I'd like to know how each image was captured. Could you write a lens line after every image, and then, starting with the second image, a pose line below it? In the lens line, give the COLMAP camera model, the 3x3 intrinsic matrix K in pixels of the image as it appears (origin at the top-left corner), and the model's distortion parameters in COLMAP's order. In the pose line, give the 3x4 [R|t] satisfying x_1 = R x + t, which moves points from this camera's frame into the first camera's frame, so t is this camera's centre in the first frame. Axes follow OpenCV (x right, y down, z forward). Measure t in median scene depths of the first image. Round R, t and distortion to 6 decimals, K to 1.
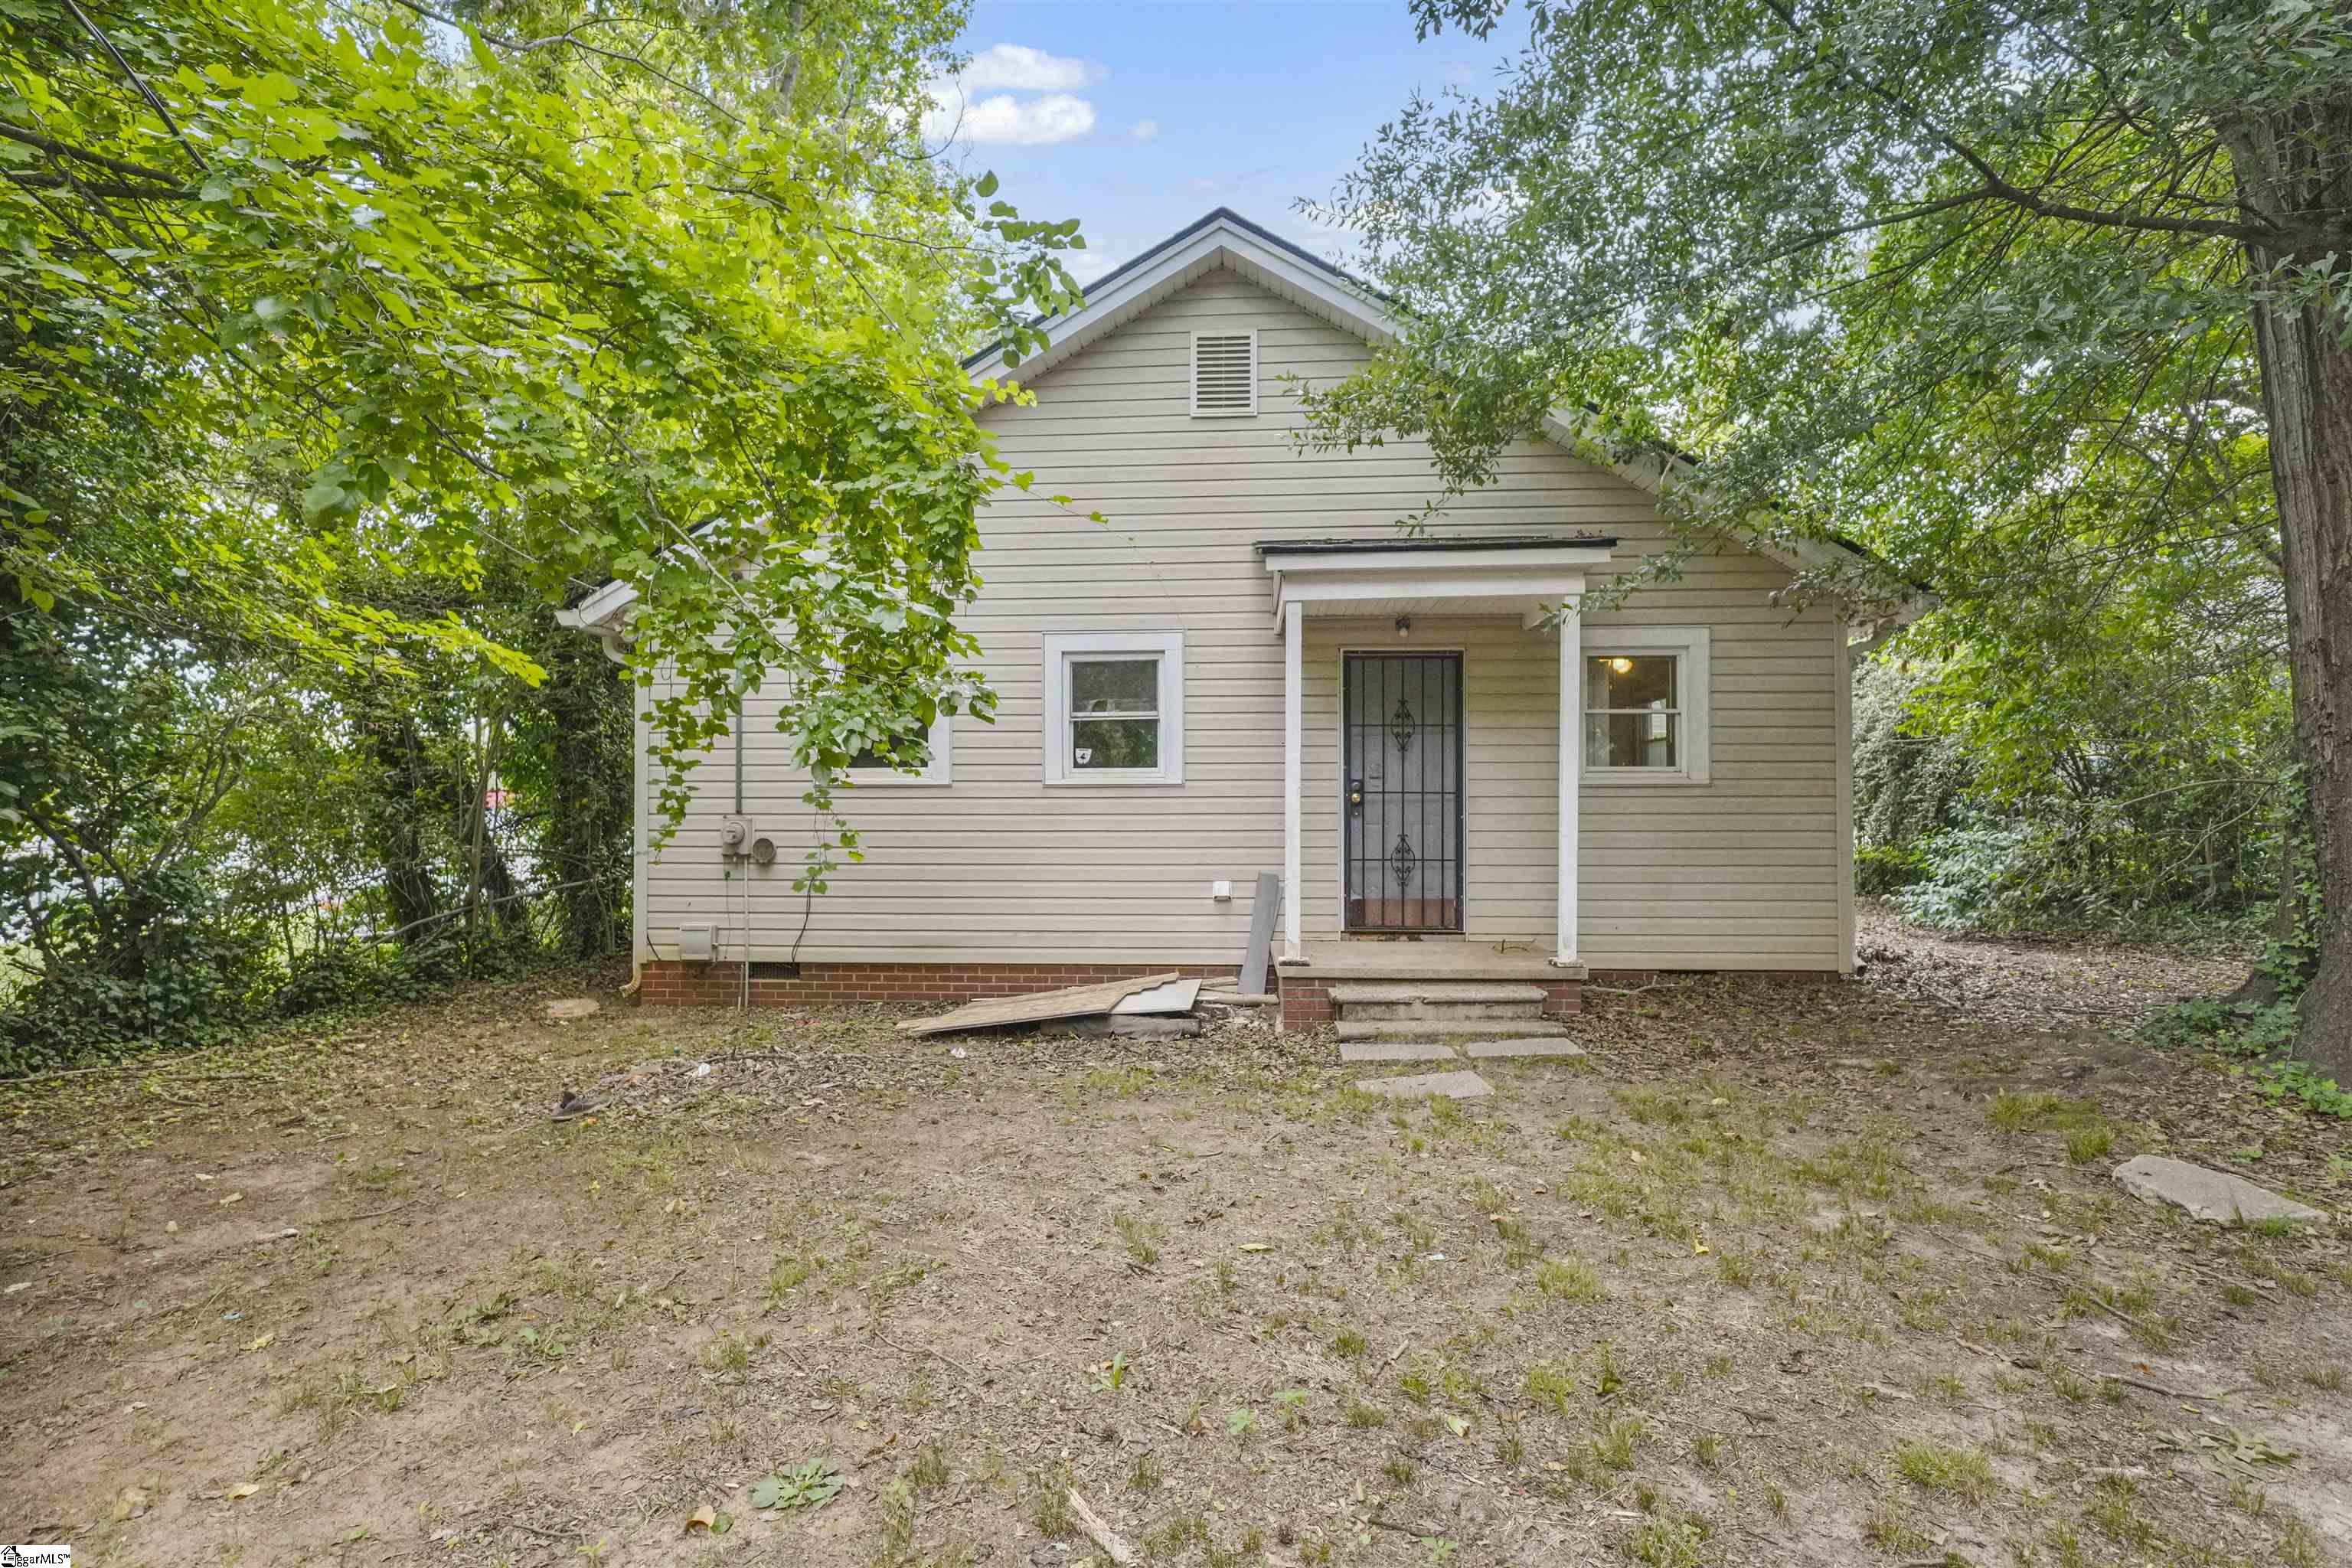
lens RADIAL K [[1129.9, 0, 1176.0], [0, 1129.9, 784.0], [0, 0, 1]] dist [-0.004252, 0.000534]
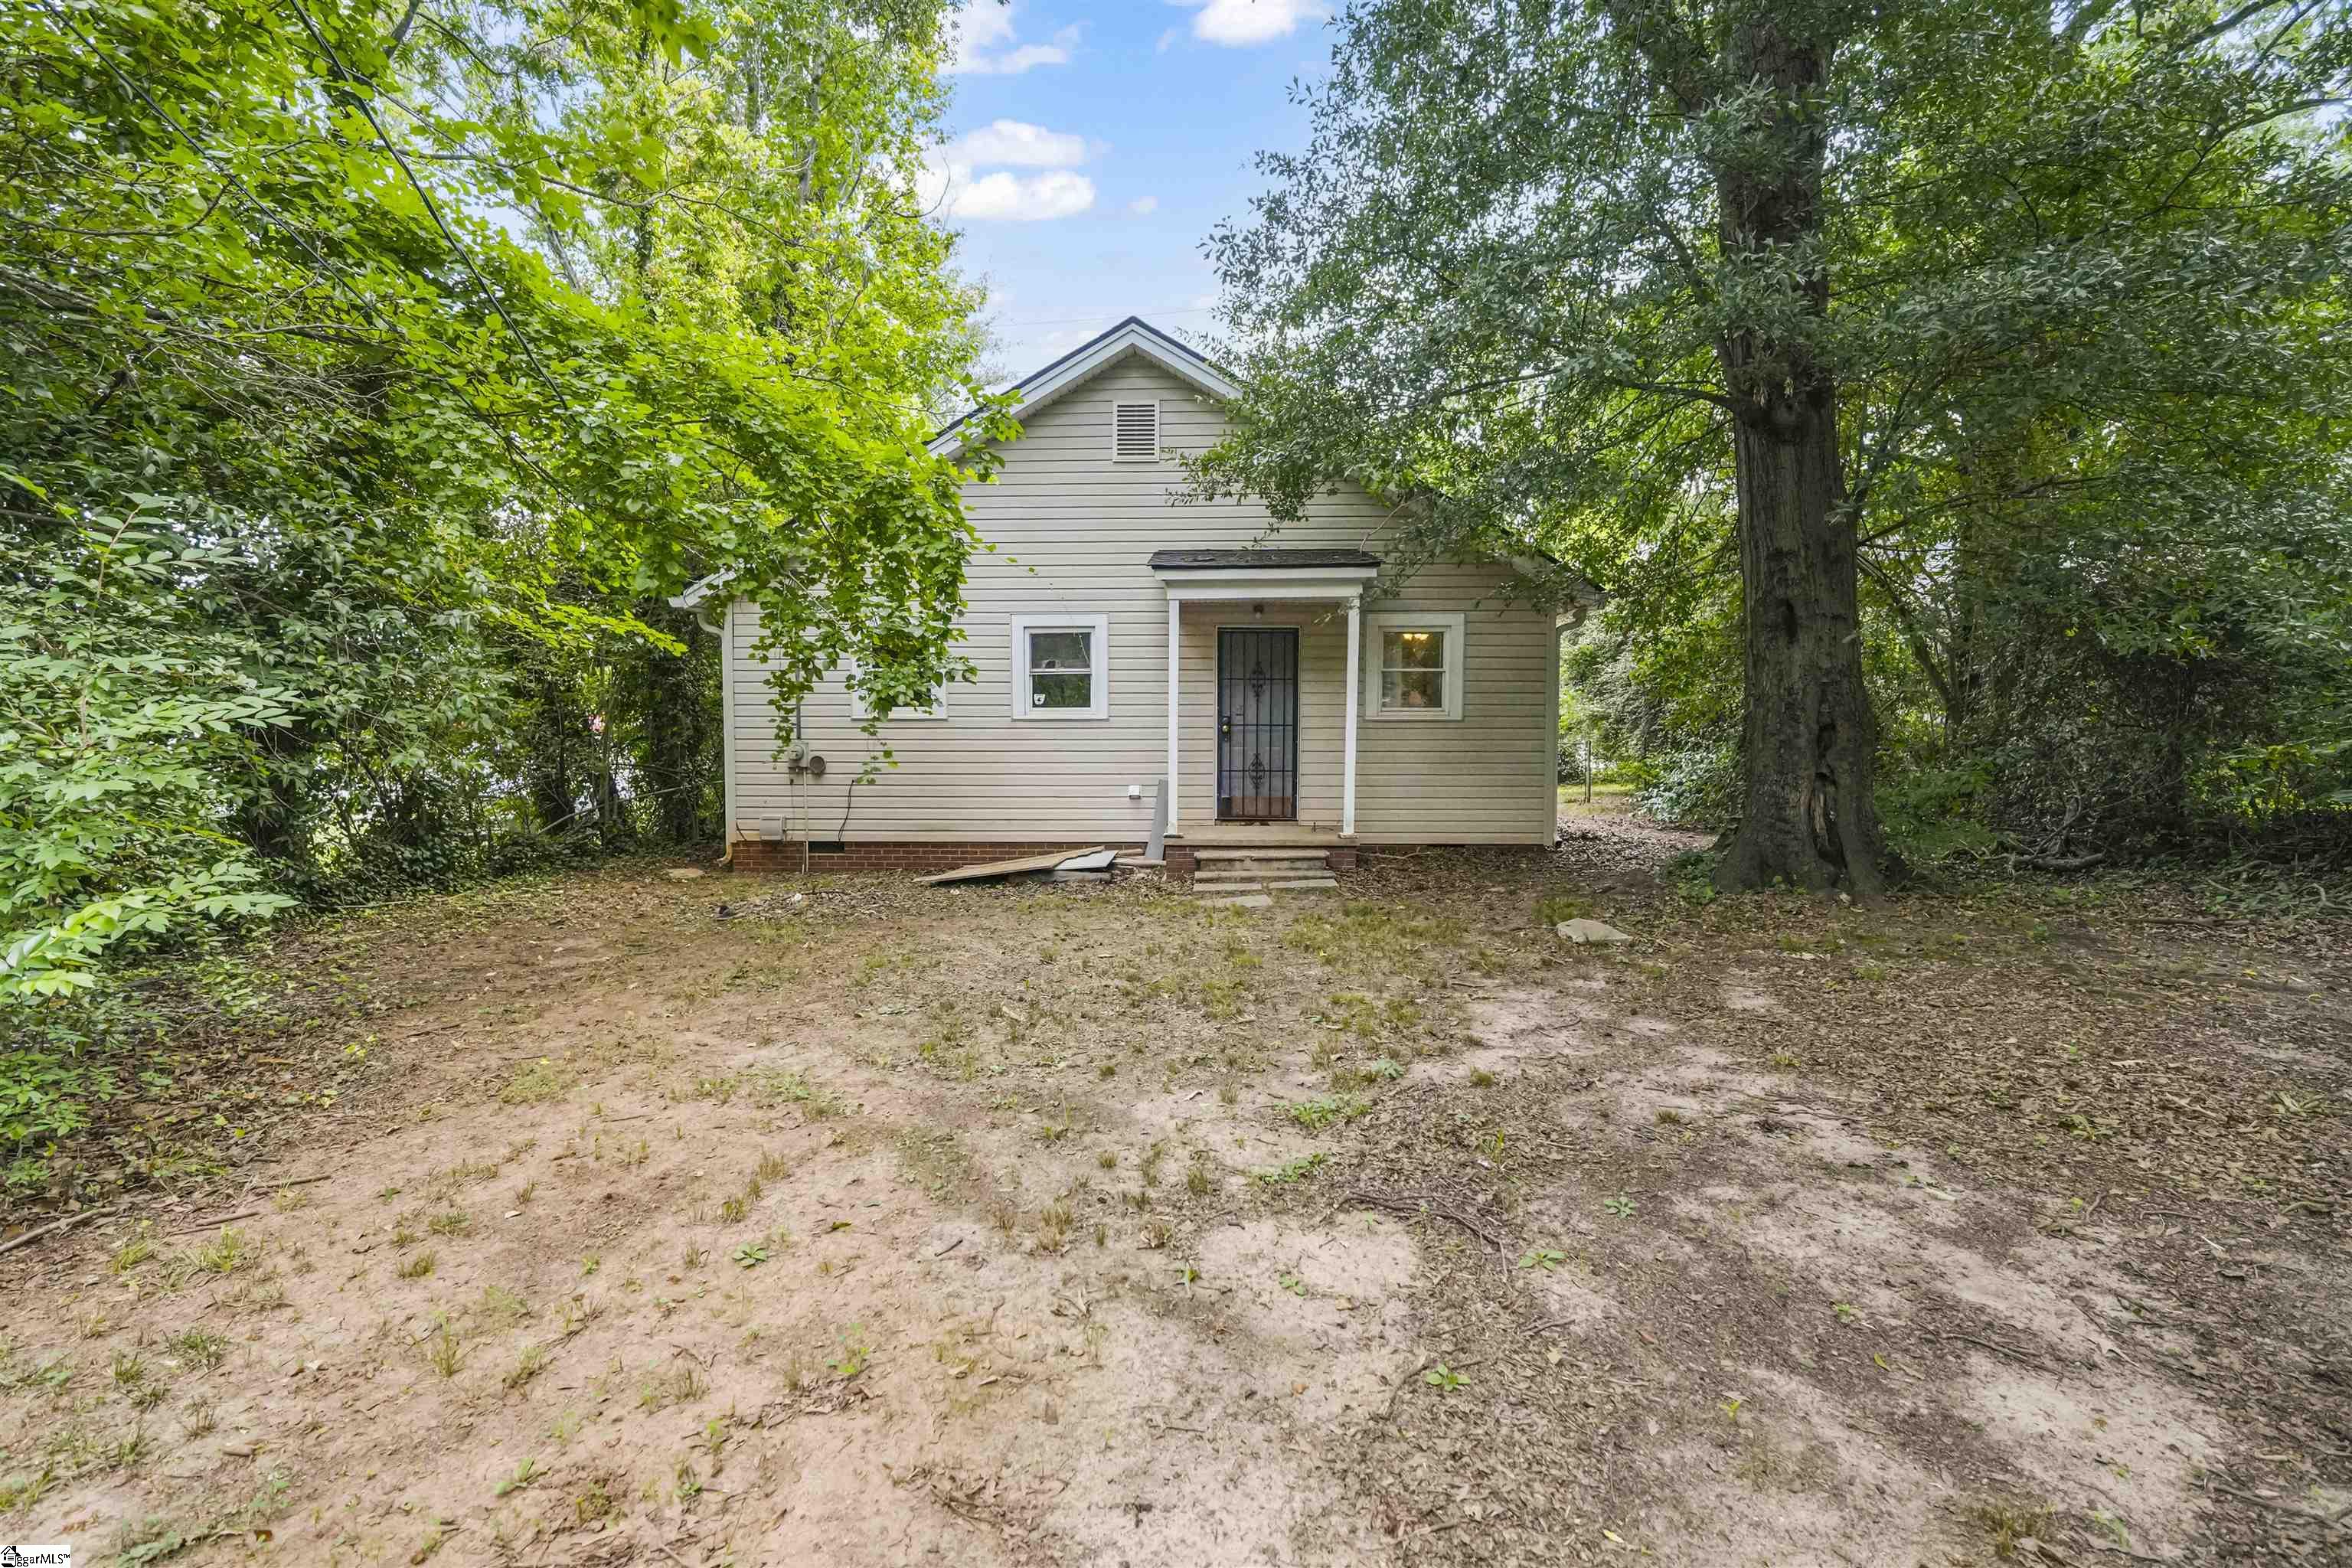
lens RADIAL K [[1014.0, 0, 1170.9], [0, 1014.0, 771.7], [0, 0, 1]] dist [-0.001953, 0.000124]
pose [[0.999690, 0.000224, 0.024884, 0.056744], [-0.001707, 0.998223, 0.059570, -0.010261], [-0.024827, -0.059594, 0.997914, -0.319244]]
